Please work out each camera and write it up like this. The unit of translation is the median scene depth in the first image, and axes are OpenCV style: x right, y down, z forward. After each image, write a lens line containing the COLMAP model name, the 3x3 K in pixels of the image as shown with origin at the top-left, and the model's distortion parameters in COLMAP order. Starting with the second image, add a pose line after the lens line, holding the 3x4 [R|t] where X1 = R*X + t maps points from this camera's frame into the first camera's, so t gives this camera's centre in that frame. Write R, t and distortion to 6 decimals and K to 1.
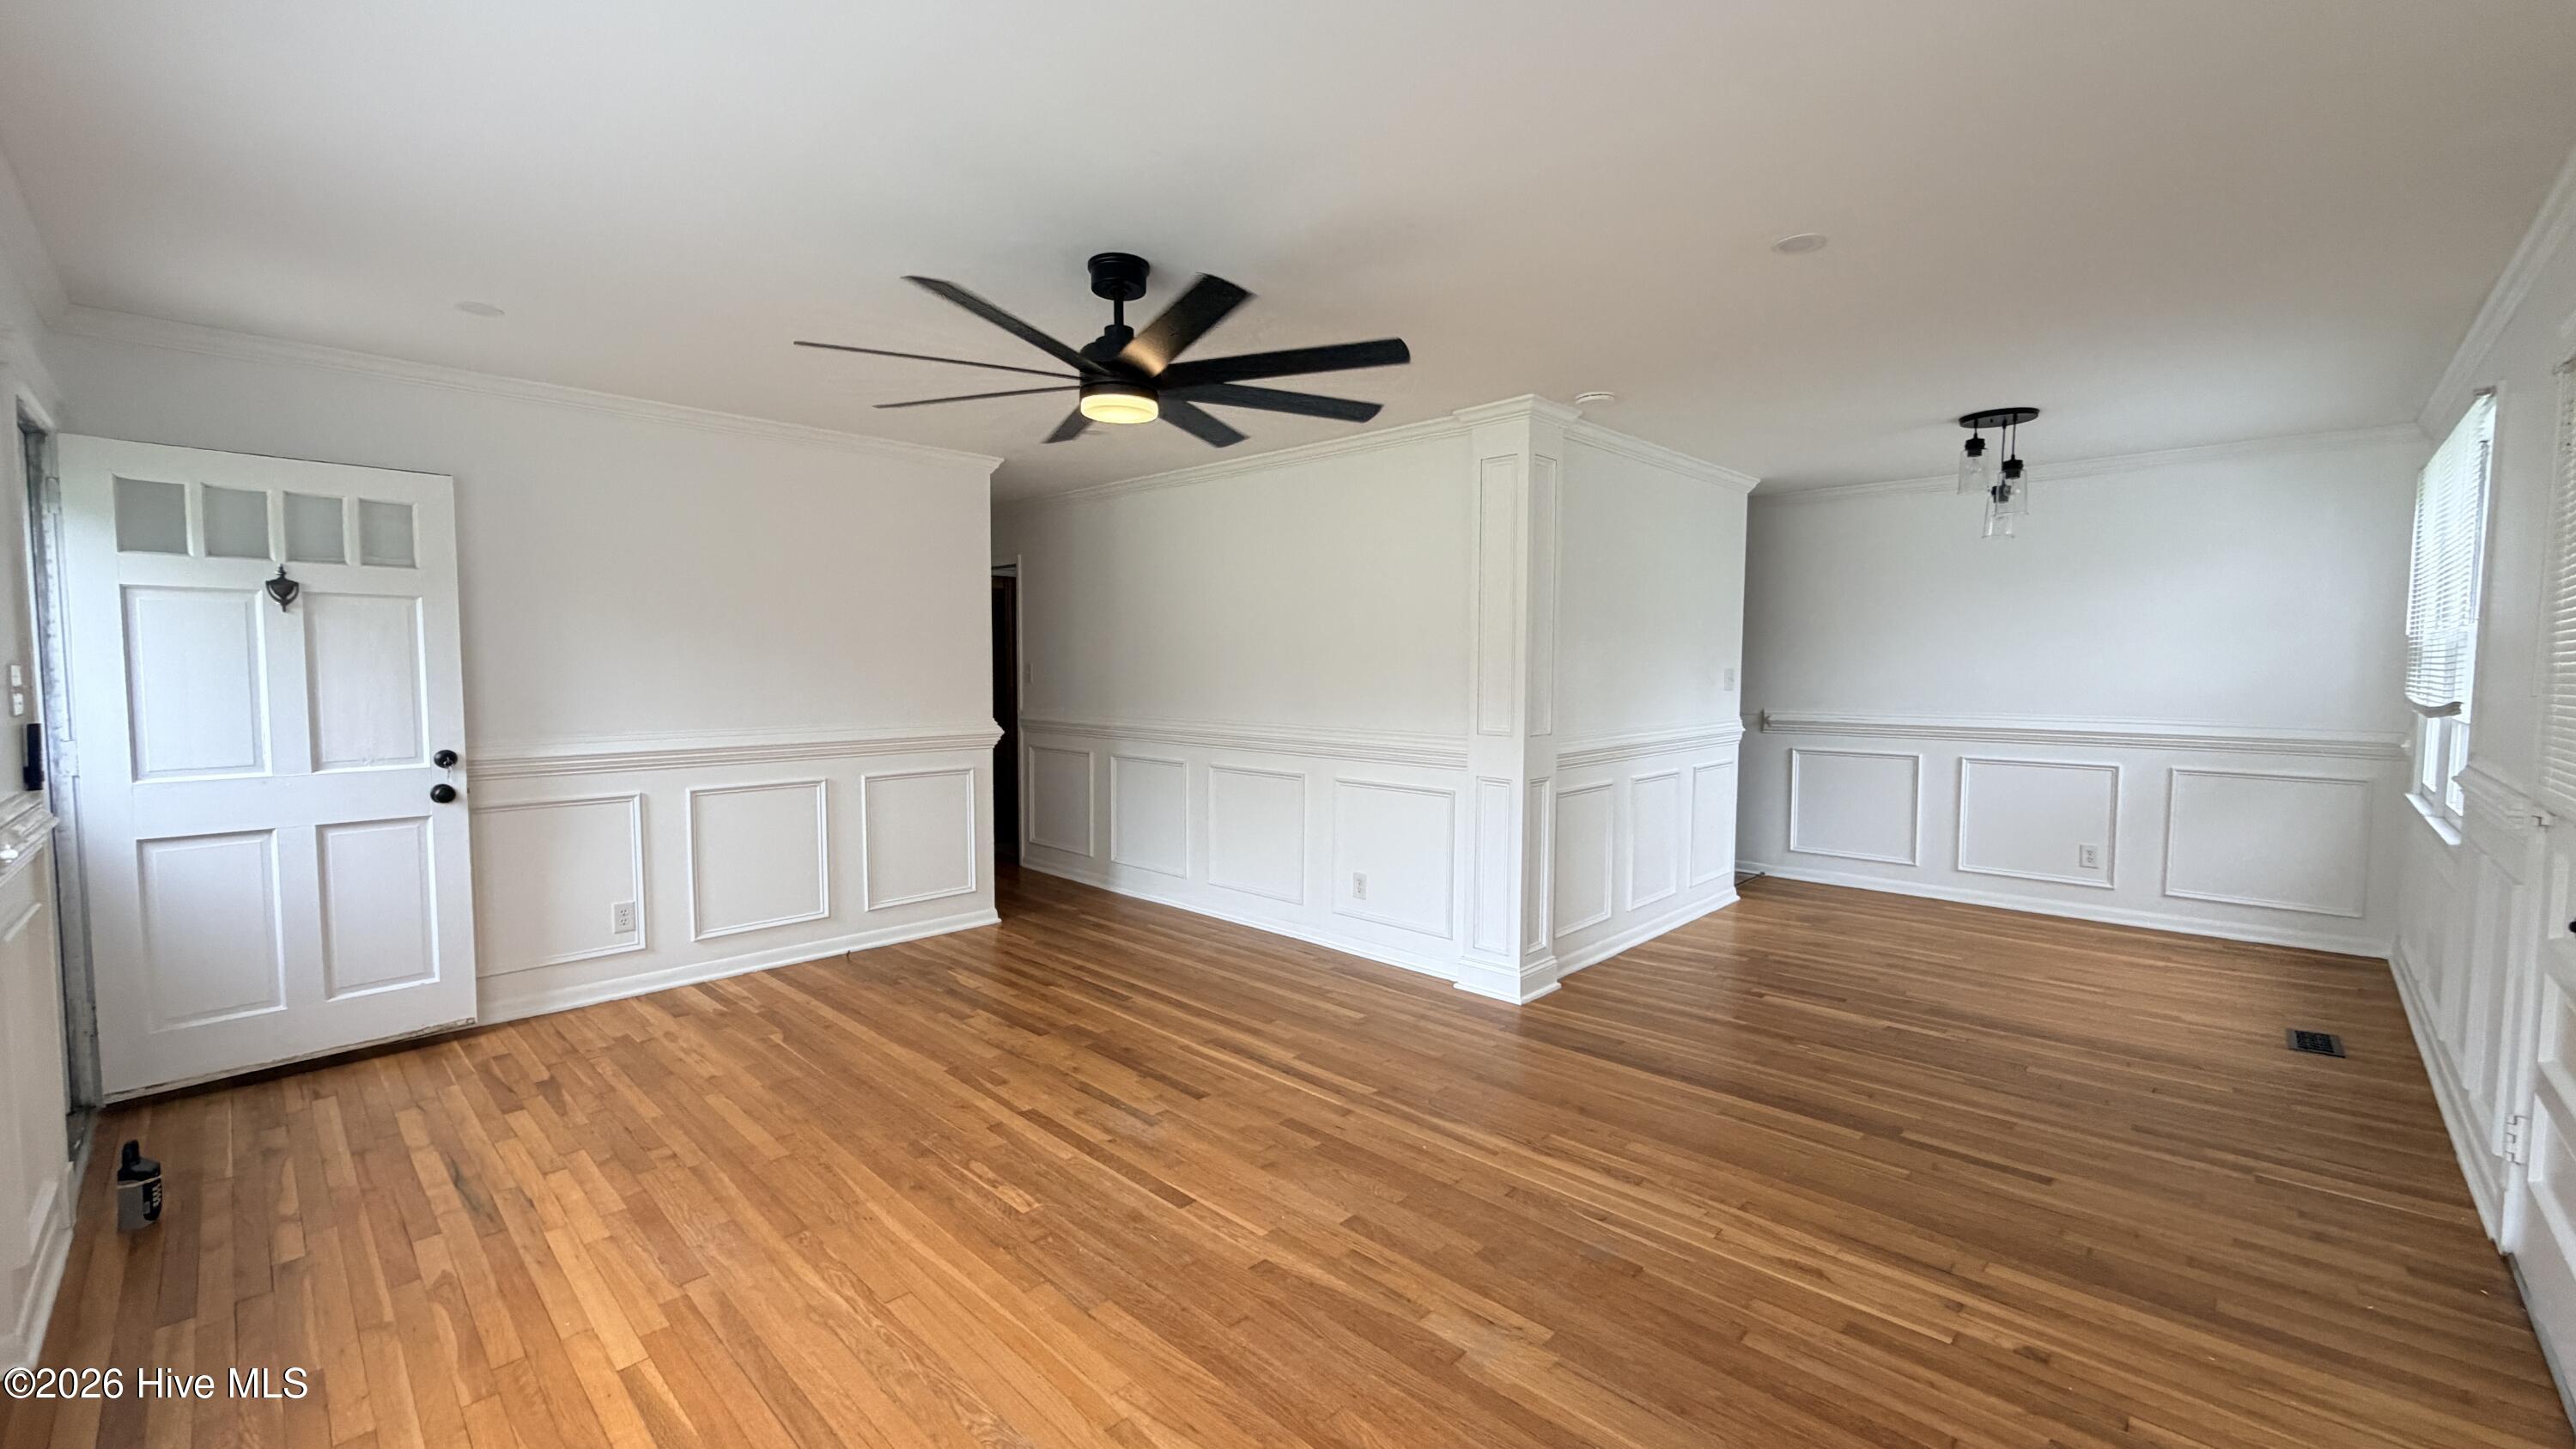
lens RADIAL K [[1026.1, 0, 1282.7], [0, 1026.1, 724.5], [0, 0, 1]] dist [0.001220, -0.000134]
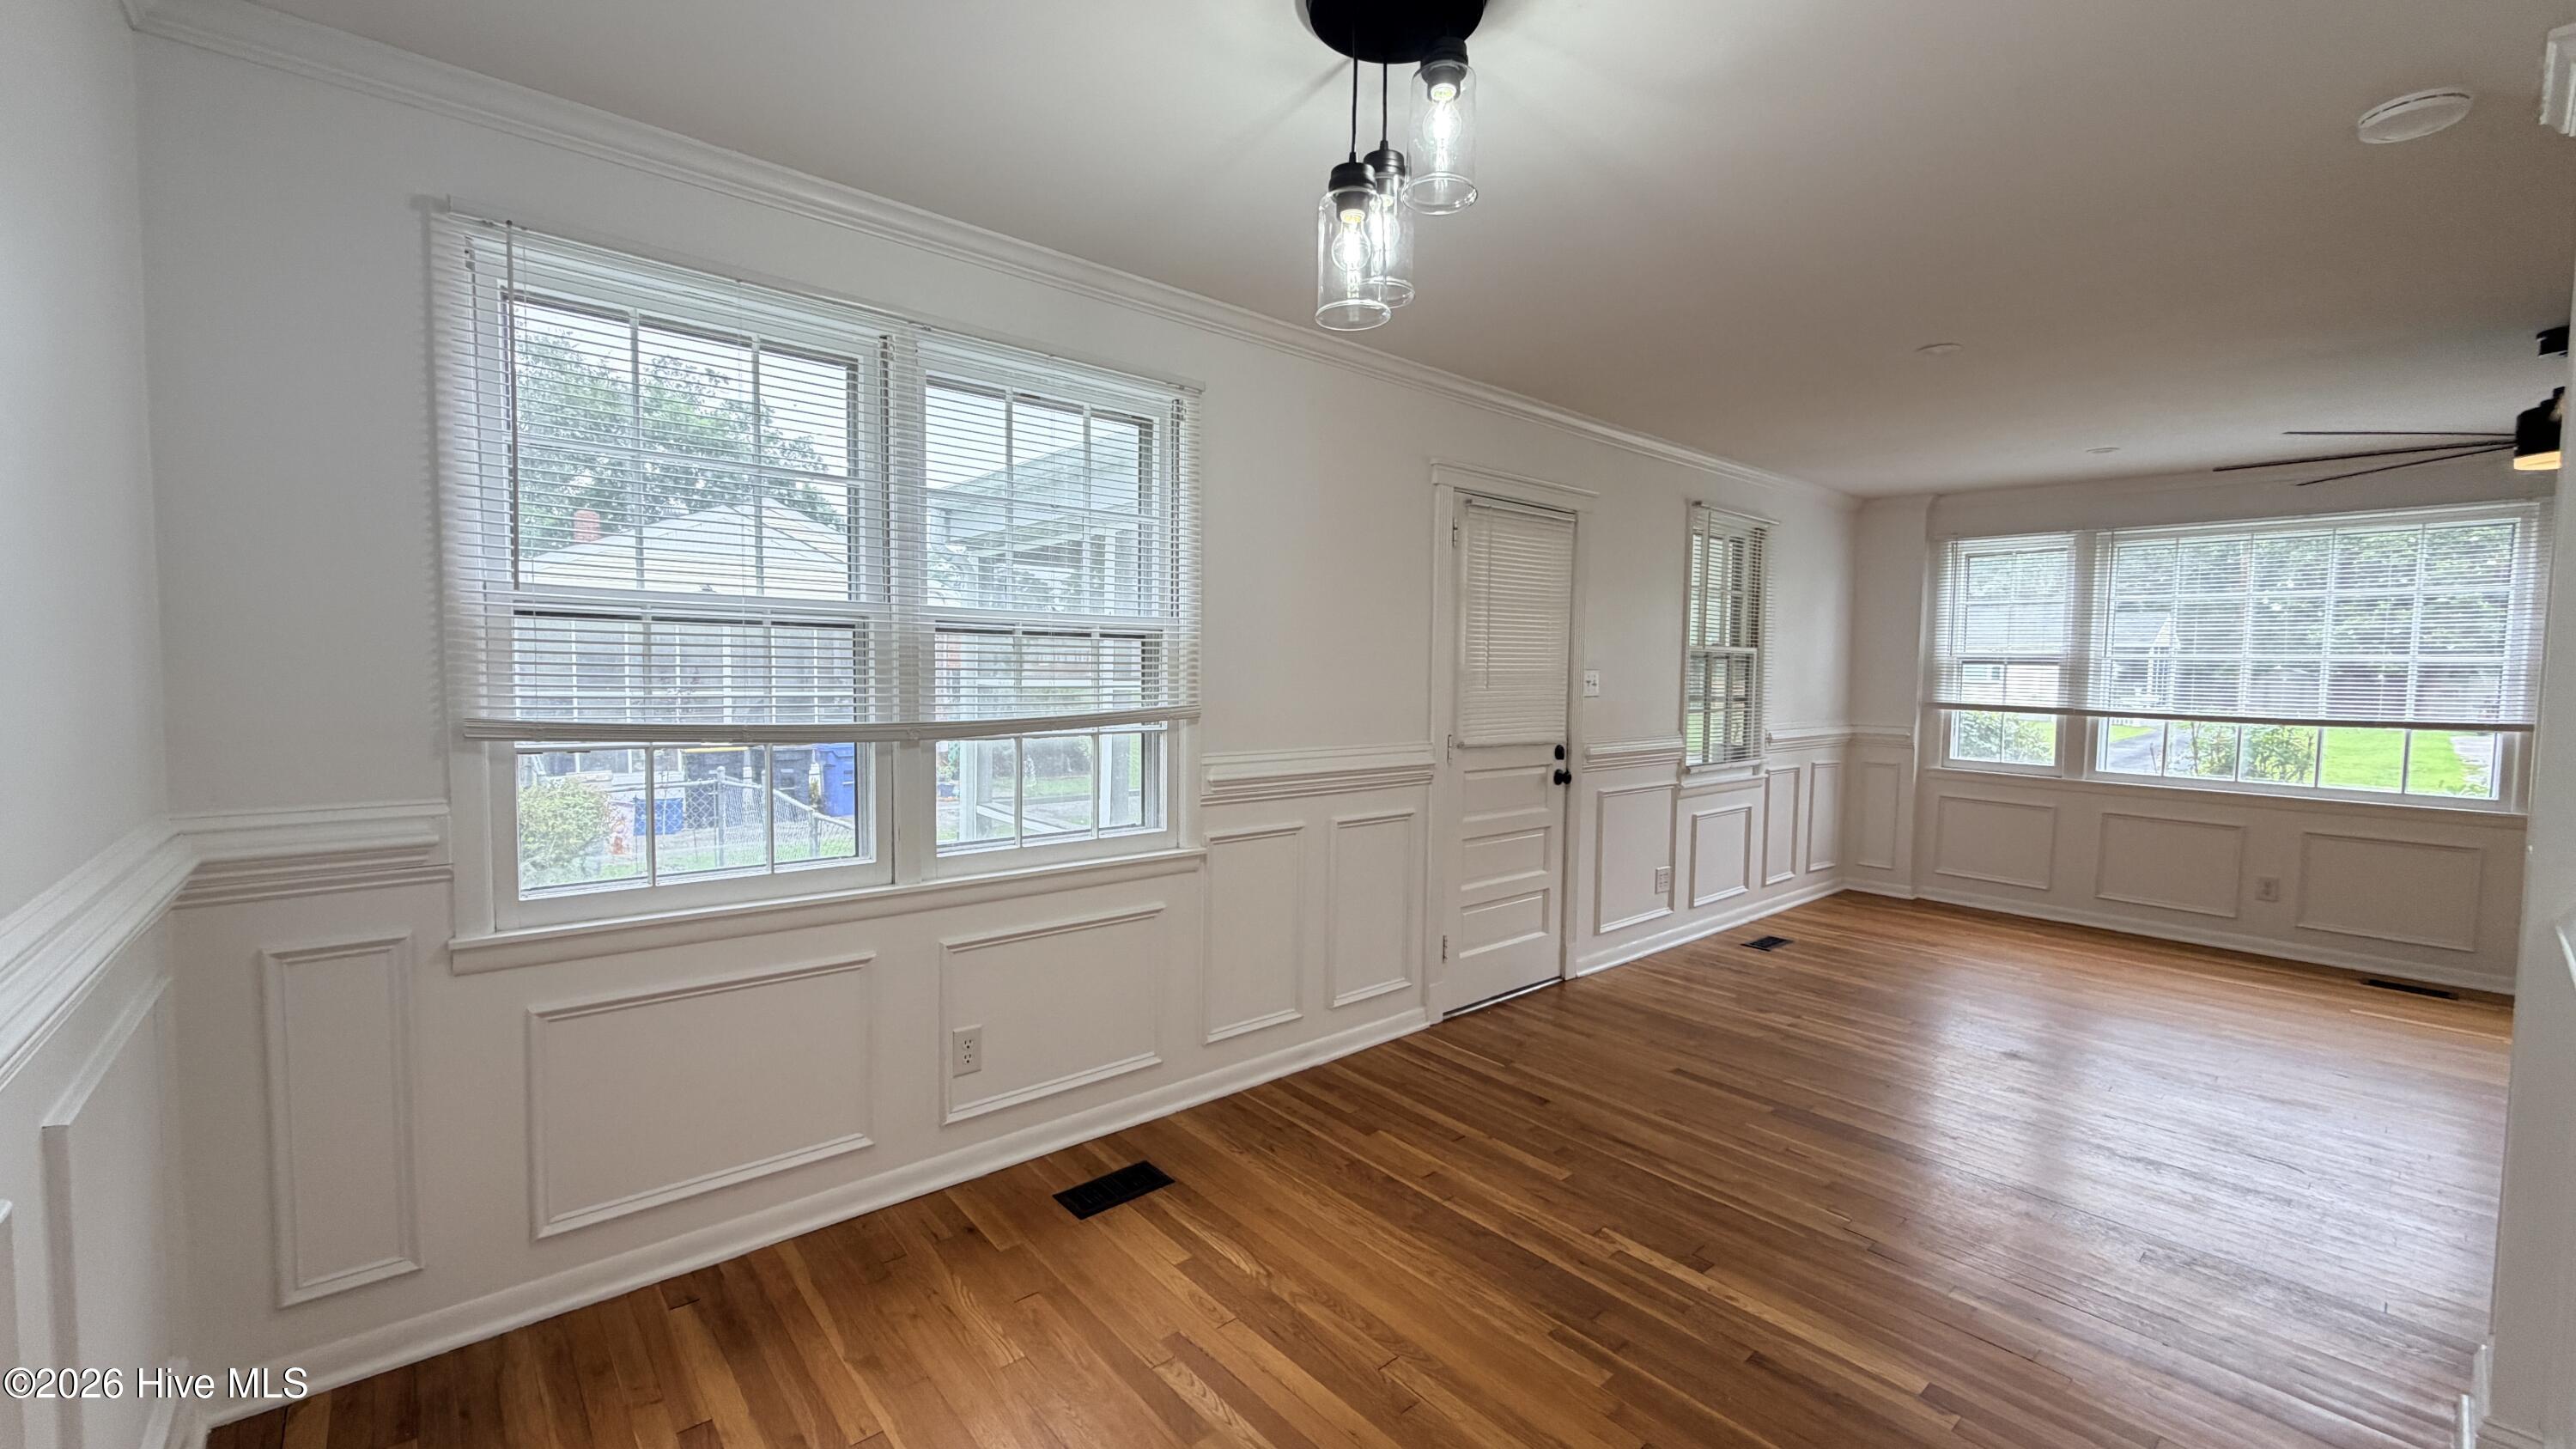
lens RADIAL K [[1026.1, 0, 1291.2], [0, 1026.1, 716.1], [0, 0, 1]] dist [0.001220, -0.000134]
pose [[-0.996691, -0.017053, 0.079476, 0.962499], [-0.008703, 0.994512, 0.104255, -0.112974], [-0.080818, 0.103219, -0.991370, 1.933255]]
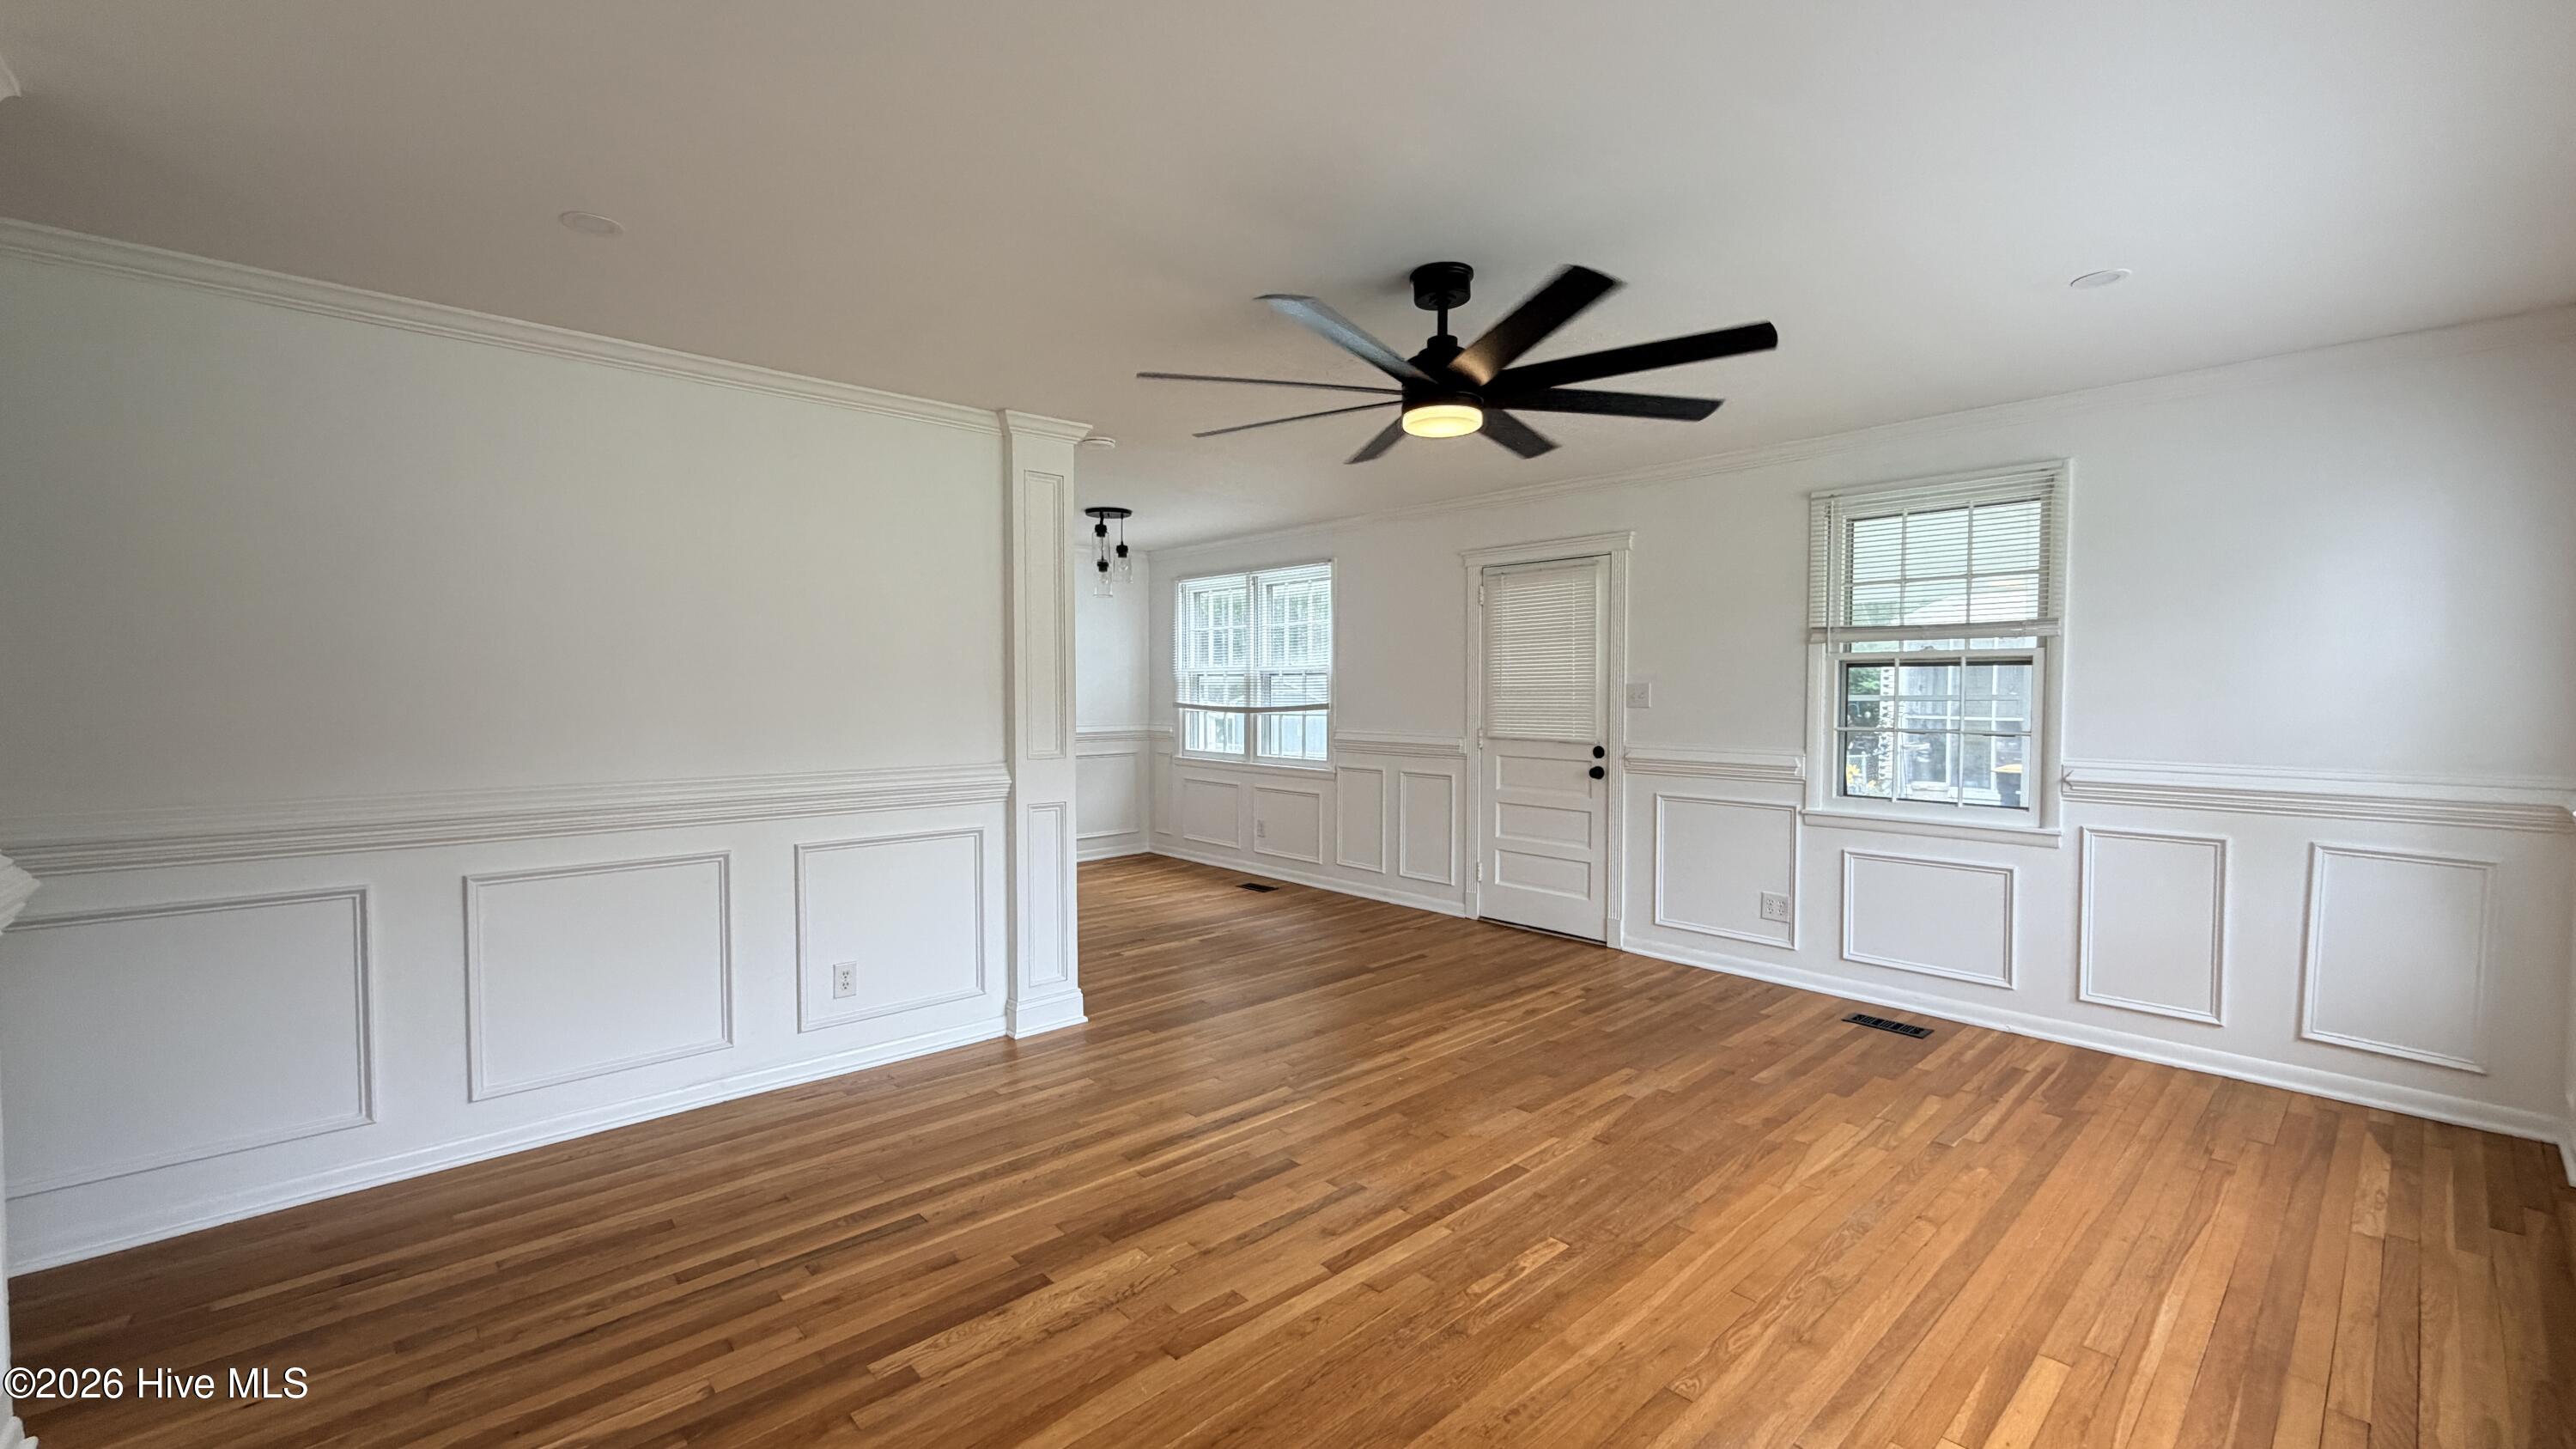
lens RADIAL K [[1026.1, 0, 1270.6], [0, 1026.1, 735.2], [0, 0, 1]] dist [0.001220, -0.000134]
pose [[0.070603, -0.047177, 0.996388, -0.982094], [0.059580, 0.997297, 0.042998, -0.054612], [-0.995724, 0.056329, 0.073223, 0.950862]]
